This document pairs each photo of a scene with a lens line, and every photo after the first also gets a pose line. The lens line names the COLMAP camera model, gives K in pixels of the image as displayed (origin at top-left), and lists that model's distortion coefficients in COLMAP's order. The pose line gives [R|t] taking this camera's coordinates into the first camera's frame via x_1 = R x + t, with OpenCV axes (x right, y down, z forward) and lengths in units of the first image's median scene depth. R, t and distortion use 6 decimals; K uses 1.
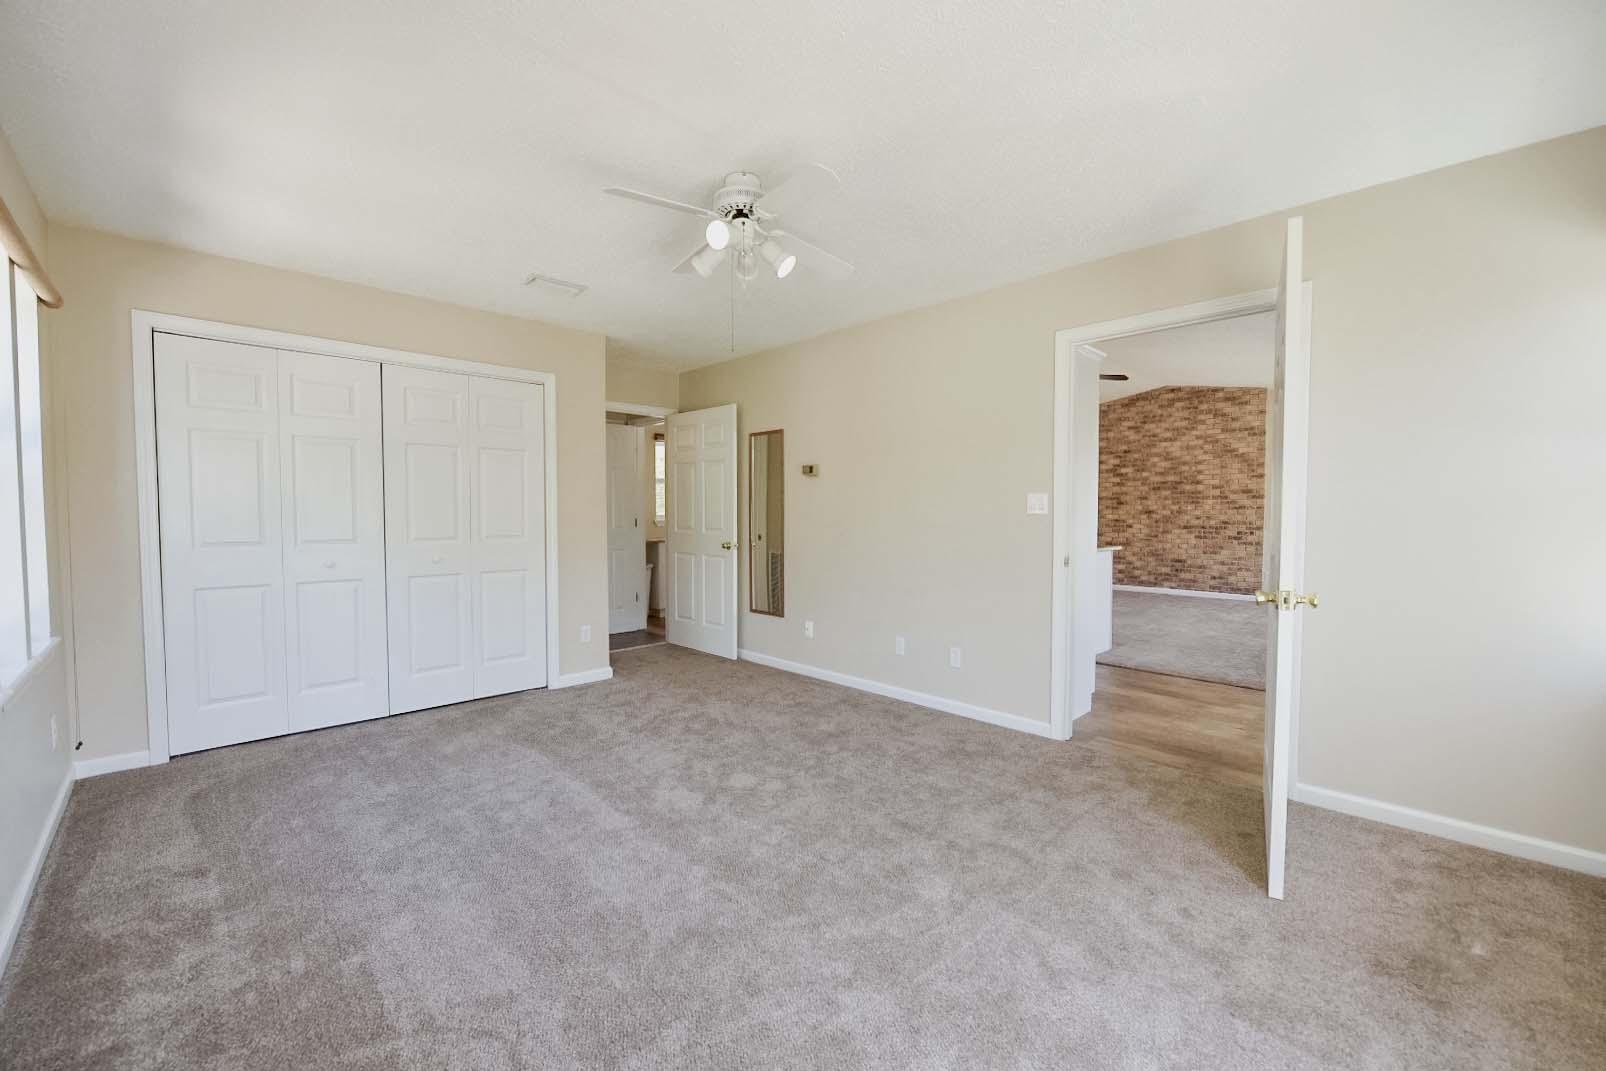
lens RADIAL K [[665.0, 0, 800.9], [0, 665.0, 534.8], [0, 0, 1]] dist [-0.003229, -0.000070]
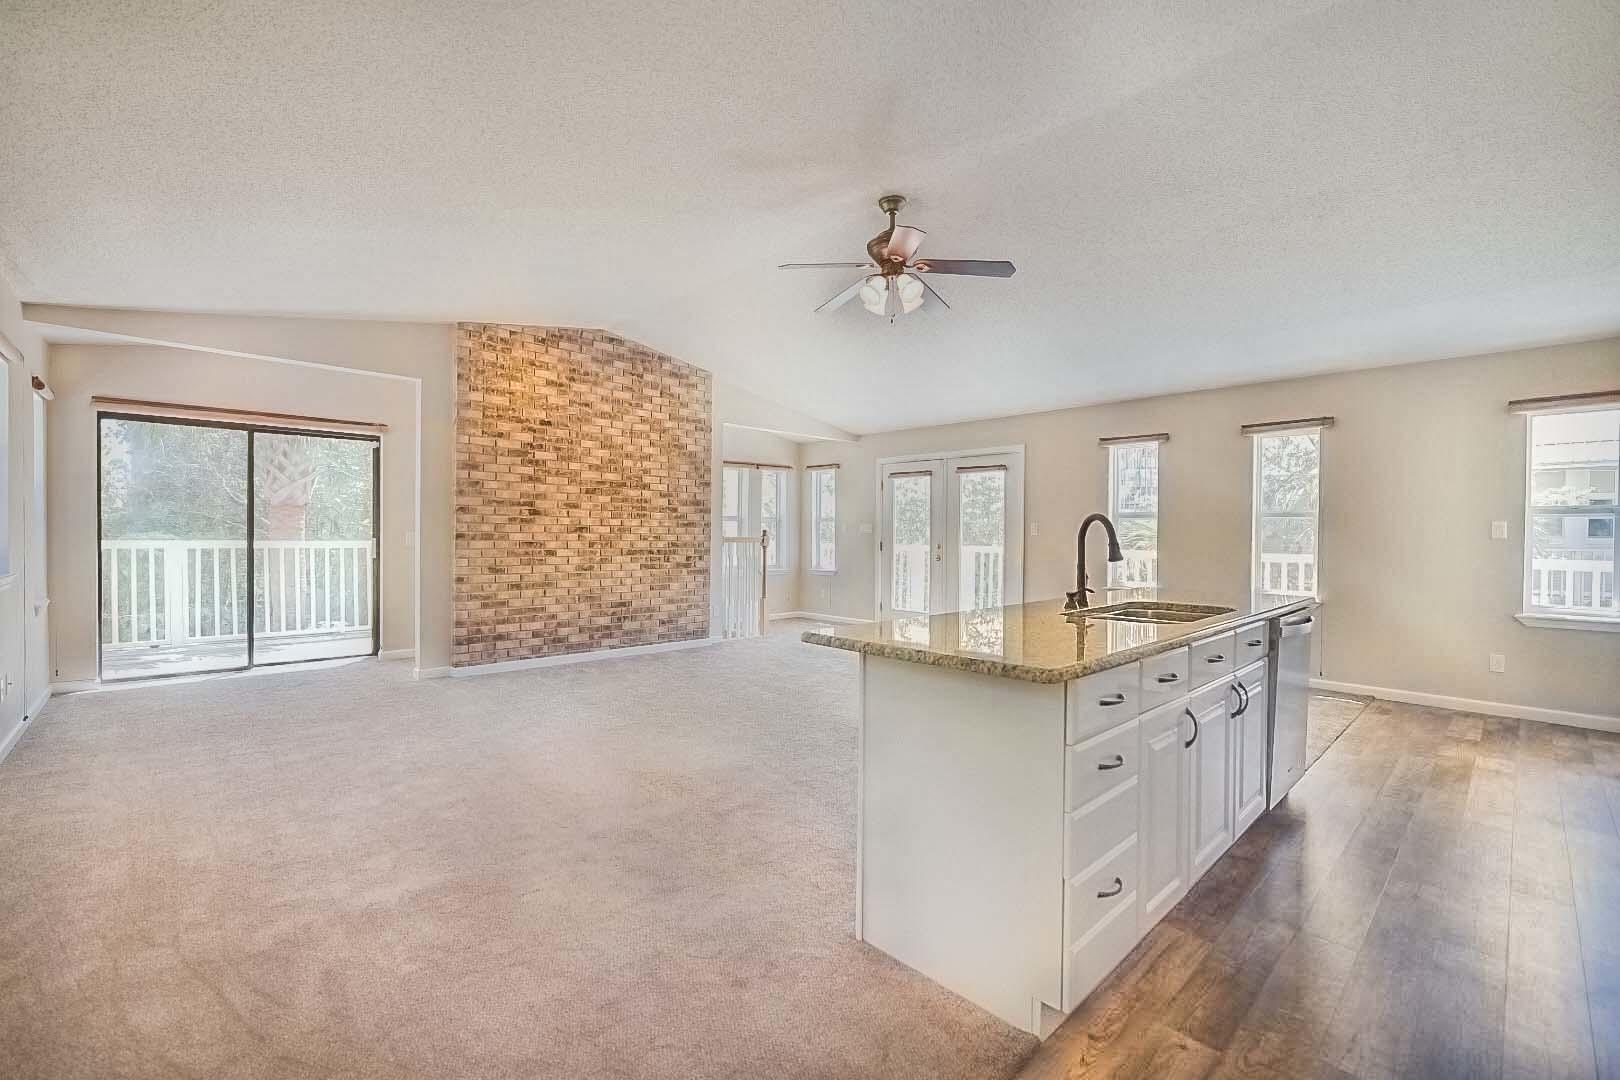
lens RADIAL K [[680.6, 0, 814.7], [0, 680.6, 541.6], [0, 0, 1]] dist [-0.003060, -0.000088]
pose [[0.001734, -0.010439, 0.999944, -0.099797], [0.027205, 0.999576, 0.010388, -0.024405], [-0.999628, 0.027185, 0.002018, 0.813949]]
